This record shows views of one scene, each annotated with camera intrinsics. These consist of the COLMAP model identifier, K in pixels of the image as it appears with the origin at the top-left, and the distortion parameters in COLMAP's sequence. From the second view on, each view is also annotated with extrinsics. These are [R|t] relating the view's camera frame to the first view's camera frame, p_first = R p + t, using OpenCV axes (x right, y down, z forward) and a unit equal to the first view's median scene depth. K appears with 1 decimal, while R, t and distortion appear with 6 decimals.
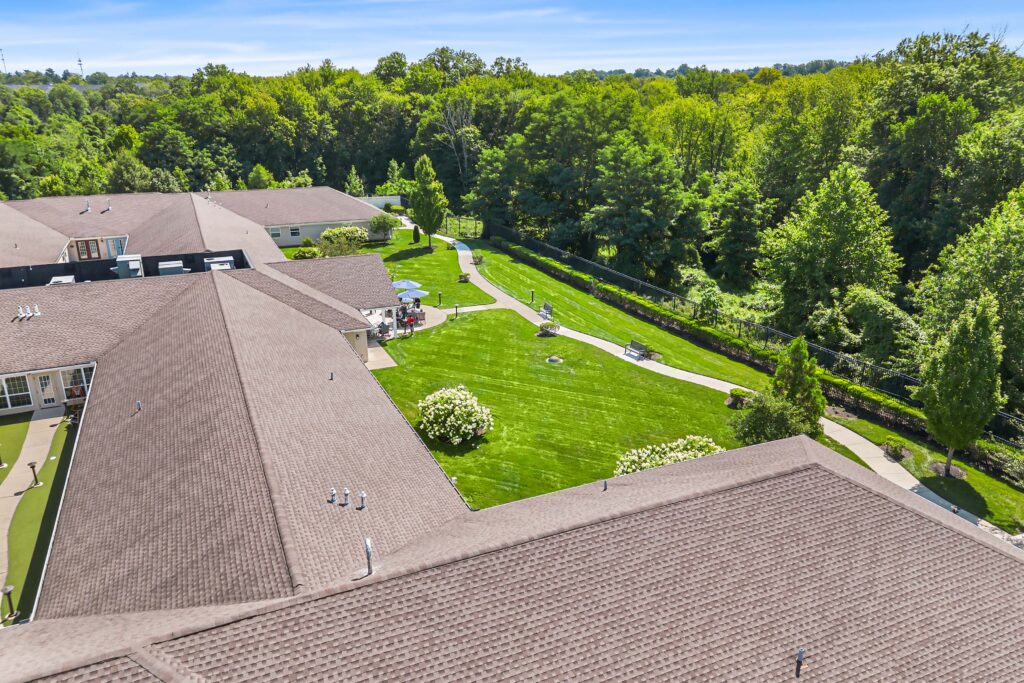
lens RADIAL K [[713.6, 0, 512.0], [0, 713.6, 341.5], [0, 0, 1]] dist [0.003396, 0.002230]
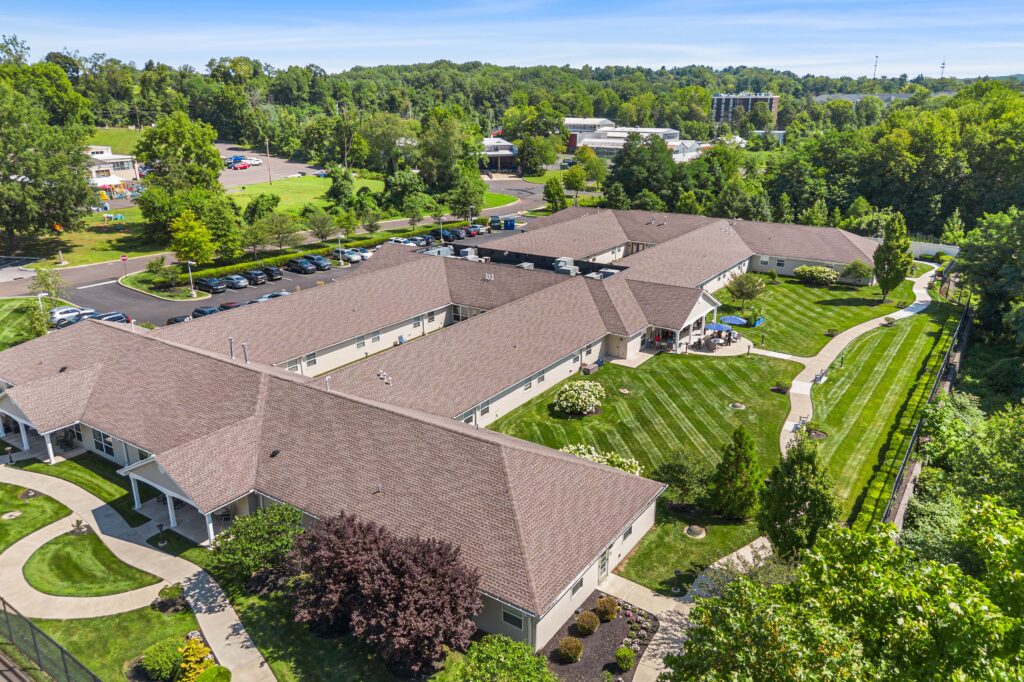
lens RADIAL K [[713.6, 0, 512.0], [0, 713.6, 341.0], [0, 0, 1]] dist [0.003396, 0.002230]
pose [[0.511207, 0.269133, -0.816232, 0.674512], [-0.270242, 0.951871, 0.144604, -0.122289], [0.815866, 0.146657, 0.559334, 0.015408]]
